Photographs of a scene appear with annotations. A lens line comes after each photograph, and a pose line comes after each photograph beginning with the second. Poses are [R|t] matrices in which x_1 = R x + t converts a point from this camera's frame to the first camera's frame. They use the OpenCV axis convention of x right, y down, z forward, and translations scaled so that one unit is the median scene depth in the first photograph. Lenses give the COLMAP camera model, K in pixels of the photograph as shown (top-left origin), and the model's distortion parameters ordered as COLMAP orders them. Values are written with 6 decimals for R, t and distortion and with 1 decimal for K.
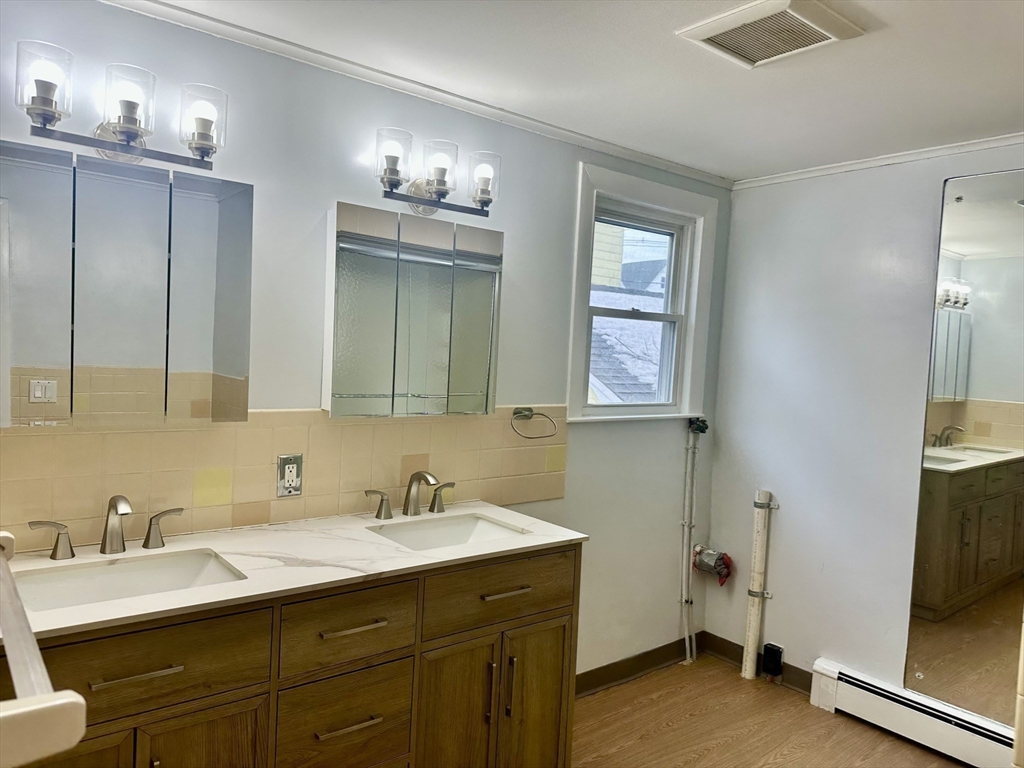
lens RADIAL K [[722.3, 0, 512.0], [0, 722.3, 384.0], [0, 0, 1]] dist [0.025214, -0.031911]
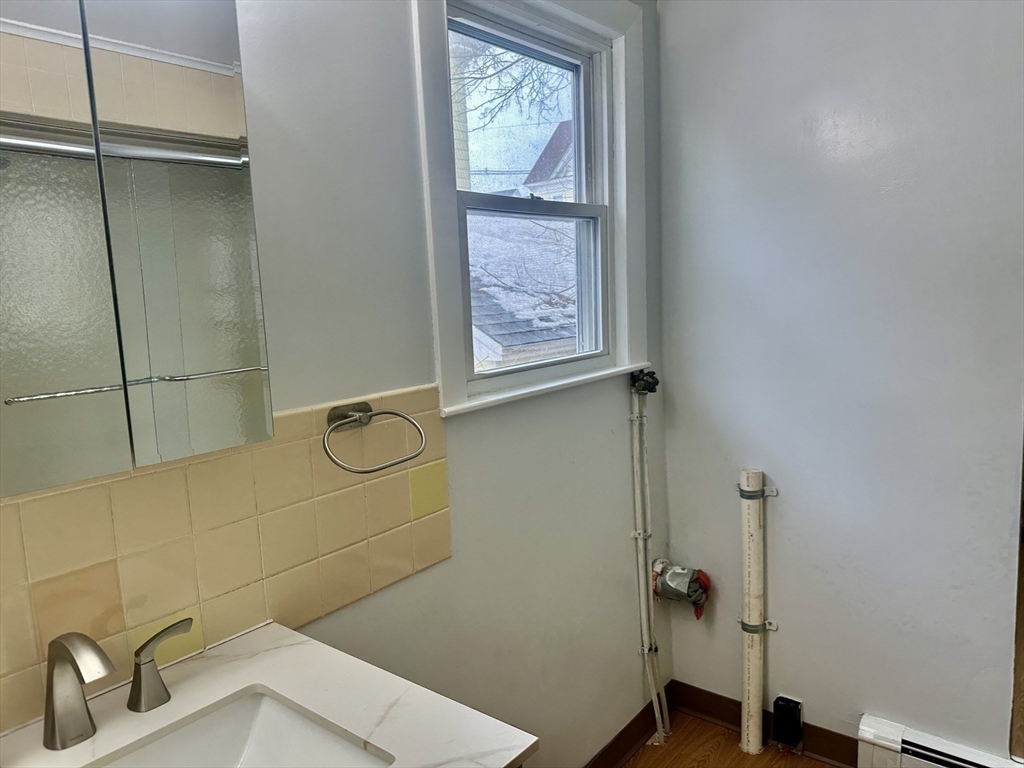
lens RADIAL K [[724.1, 0, 508.5], [0, 724.1, 405.6], [0, 0, 1]] dist [0.065074, -0.000416]
pose [[0.977110, -0.122639, 0.173828, 0.027577], [0.102614, 0.987472, 0.119870, -0.010815], [-0.186351, -0.099289, 0.977453, 0.399541]]
